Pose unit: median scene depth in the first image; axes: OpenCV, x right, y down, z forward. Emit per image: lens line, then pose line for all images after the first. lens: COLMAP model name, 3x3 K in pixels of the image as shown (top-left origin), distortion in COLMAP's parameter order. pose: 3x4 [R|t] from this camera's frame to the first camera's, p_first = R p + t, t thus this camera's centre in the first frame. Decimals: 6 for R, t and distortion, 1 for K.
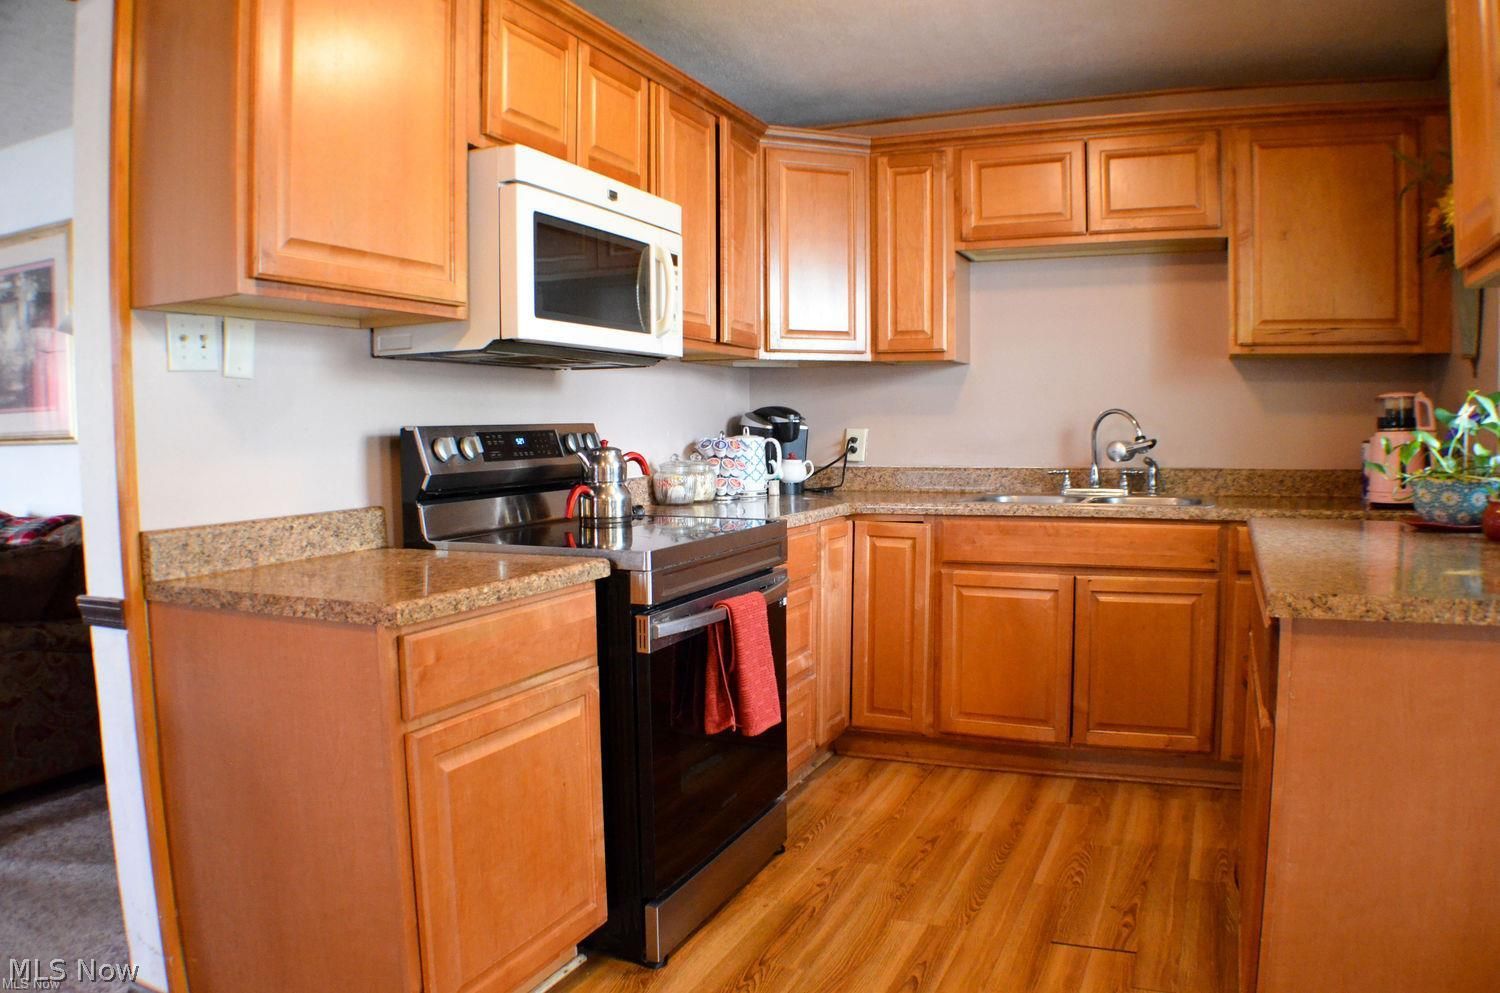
lens RADIAL K [[1112.5, 0, 746.4], [0, 1112.5, 491.1], [0, 0, 1]] dist [-0.135378, 0.014843]
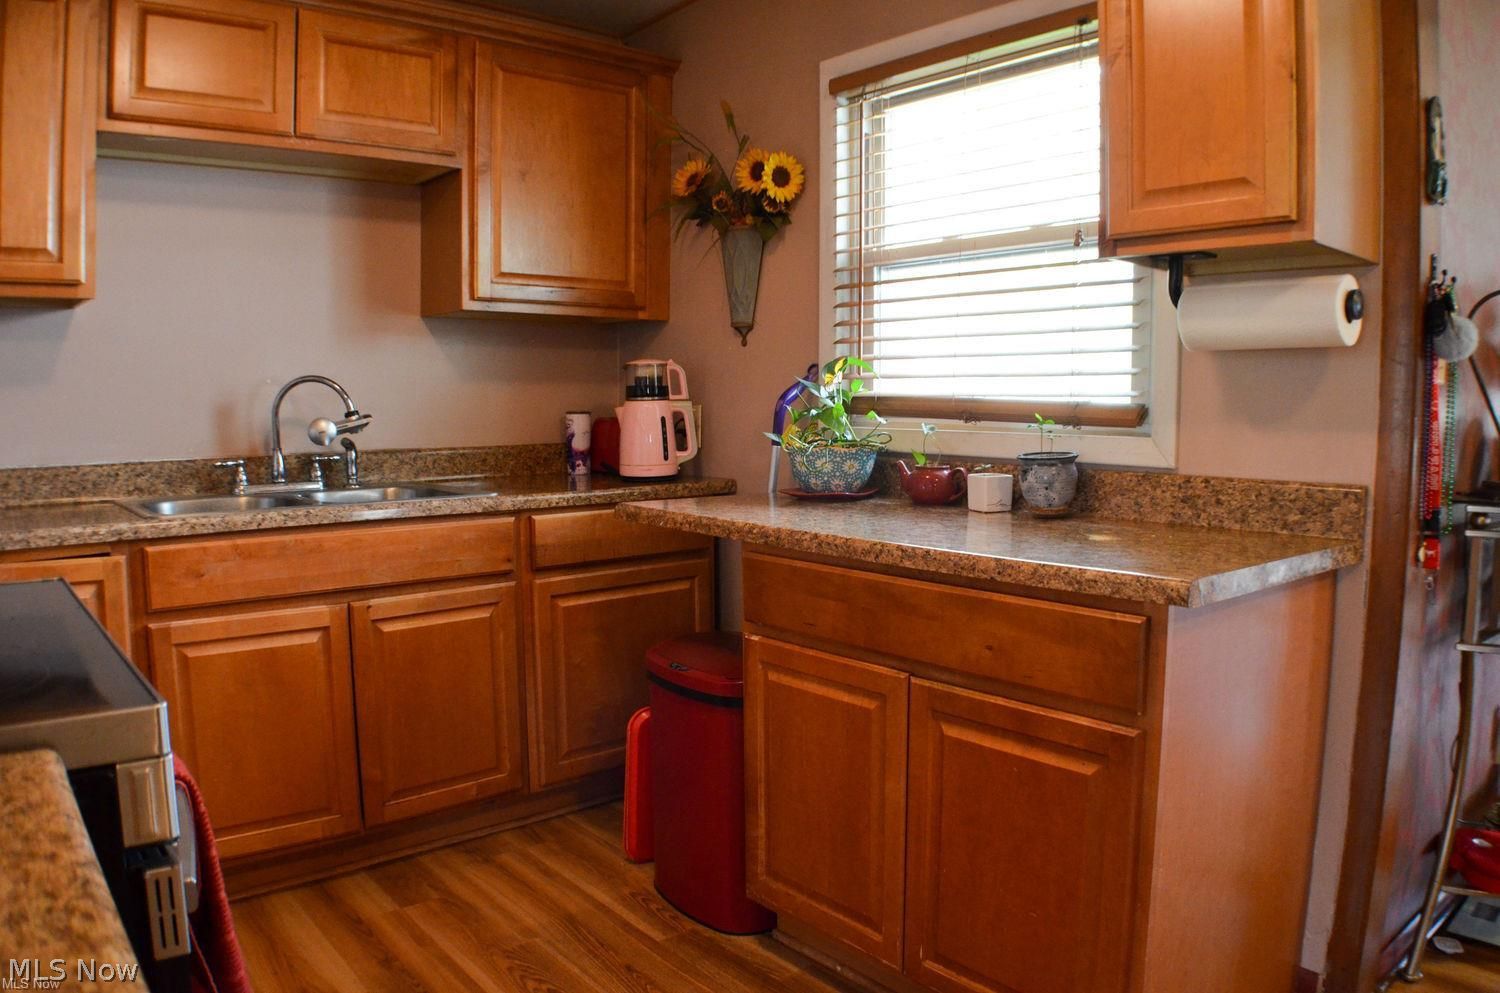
lens RADIAL K [[1112.5, 0, 751.0], [0, 1112.5, 505.6], [0, 0, 1]] dist [-0.135378, 0.014843]
pose [[0.453753, -0.081137, 0.887426, -0.215307], [0.051391, 0.996572, 0.064839, -0.020508], [-0.889644, 0.016185, 0.456367, 0.425618]]
